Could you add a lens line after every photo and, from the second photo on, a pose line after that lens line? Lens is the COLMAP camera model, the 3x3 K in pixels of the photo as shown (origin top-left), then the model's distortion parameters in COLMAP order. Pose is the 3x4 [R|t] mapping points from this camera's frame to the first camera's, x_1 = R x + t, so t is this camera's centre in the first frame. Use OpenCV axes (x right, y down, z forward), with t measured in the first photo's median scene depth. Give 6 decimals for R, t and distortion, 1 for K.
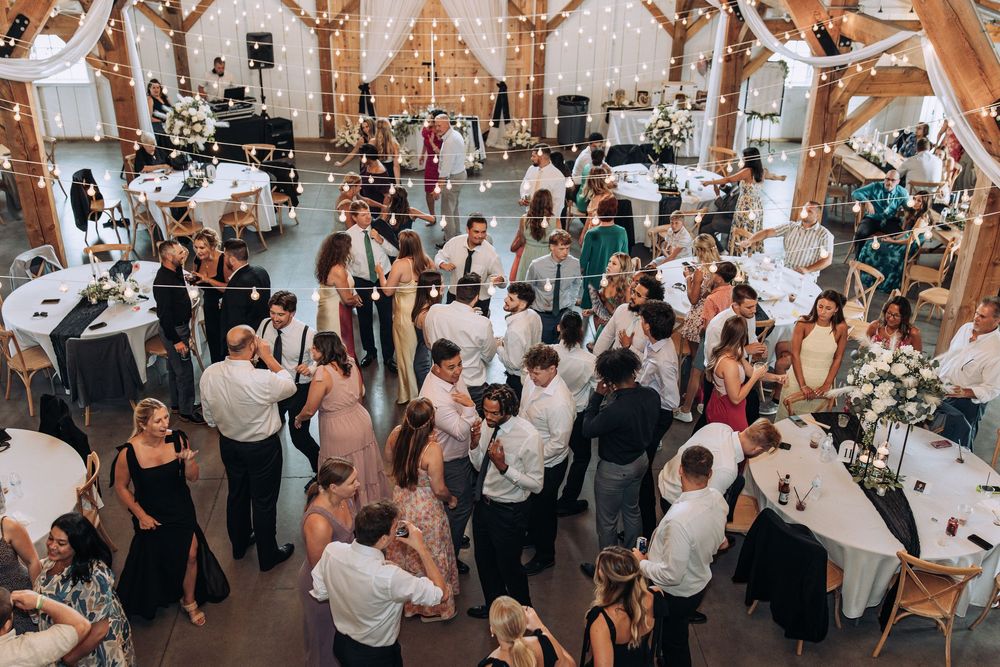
lens RADIAL K [[961.8, 0, 500.0], [0, 961.8, 333.5], [0, 0, 1]] dist [0.013077, -0.008318]
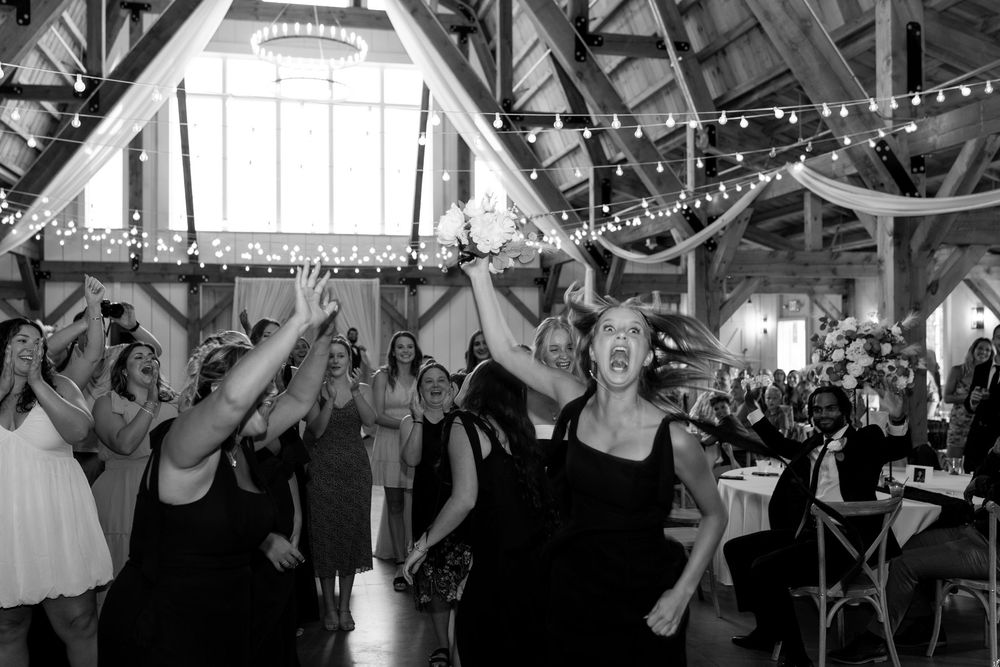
lens RADIAL K [[952.0, 0, 500.0], [0, 952.0, 333.5], [0, 0, 1]] dist [0.009544, -0.020893]
pose [[0.987280, -0.020011, 0.157729, -0.036101], [0.088408, 0.893637, -0.439997, 0.206201], [-0.132148, 0.448345, 0.884038, 0.125619]]
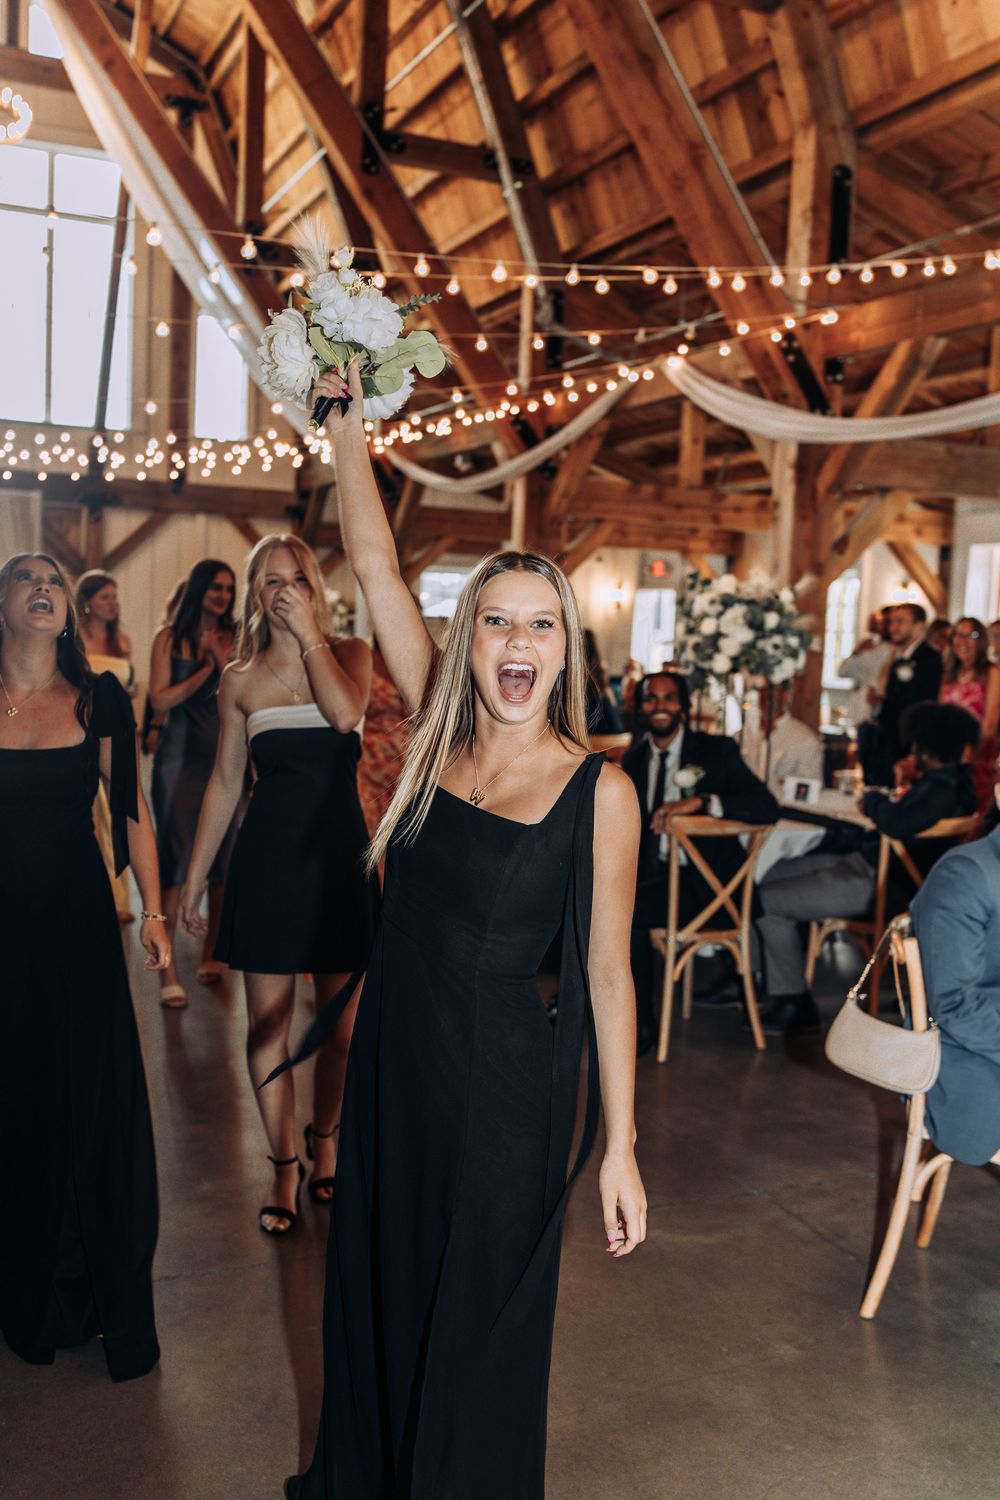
lens RADIAL K [[1432.4, 0, 500.0], [0, 1432.4, 750.0], [0, 0, 1]] dist [0.006454, -0.024866]
pose [[0.940268, -0.006752, 0.340367, -0.043530], [0.124681, 0.937166, -0.325844, 0.223220], [-0.316781, 0.348818, 0.882029, 0.109642]]
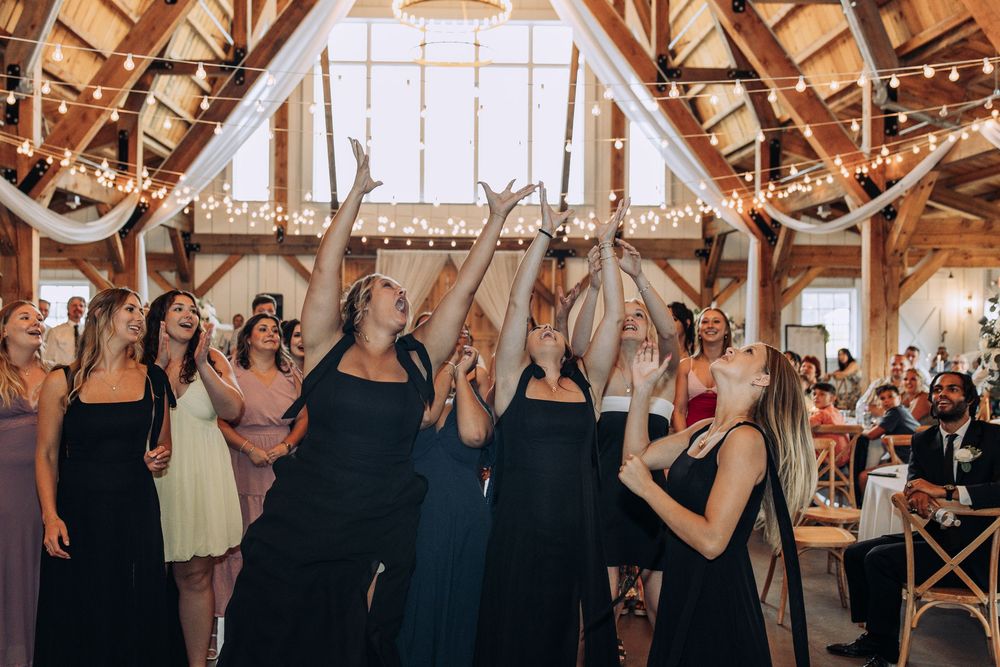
lens RADIAL K [[1036.1, 0, 456.3], [0, 1036.1, 317.2], [0, 0, 1]] dist [0.009189, -0.024591]
pose [[0.998830, -0.009087, -0.047492, -0.017317], [-0.012758, 0.897847, -0.440123, 0.216037], [0.046640, 0.440214, 0.896681, 0.103632]]
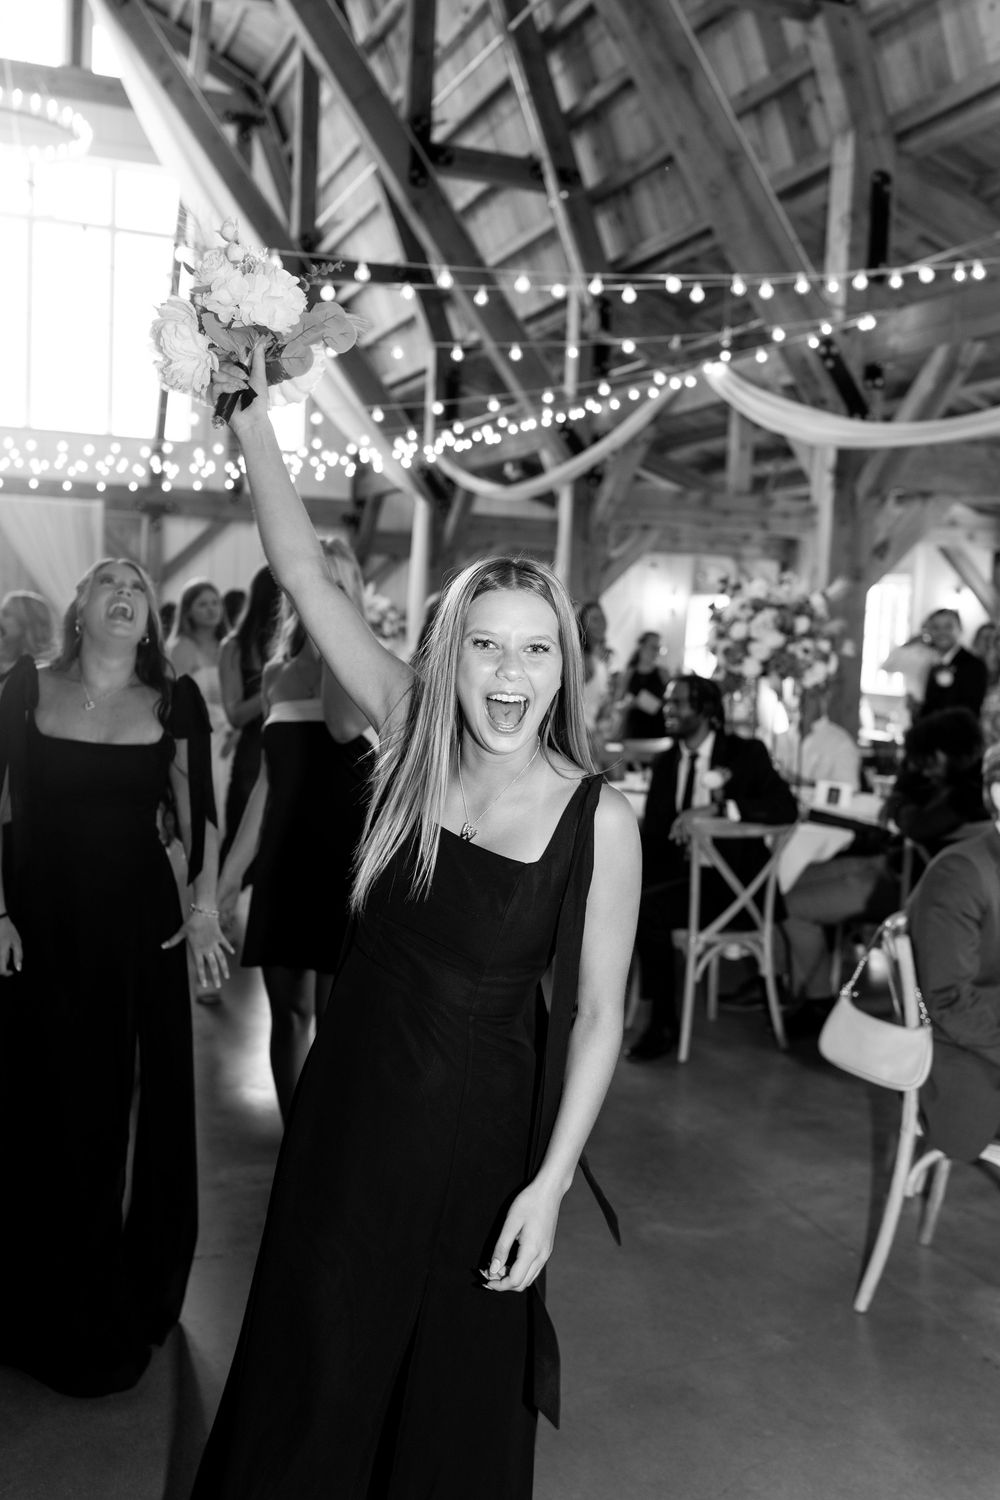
lens RADIAL K [[1432.4, 0, 500.0], [0, 1432.4, 750.0], [0, 0, 1]] dist [0.006454, -0.024866]
pose [[0.954770, -0.003069, 0.297328, -0.034429], [0.107664, 0.935662, -0.336072, 0.228088], [-0.277168, 0.352883, 0.893673, 0.100996]]
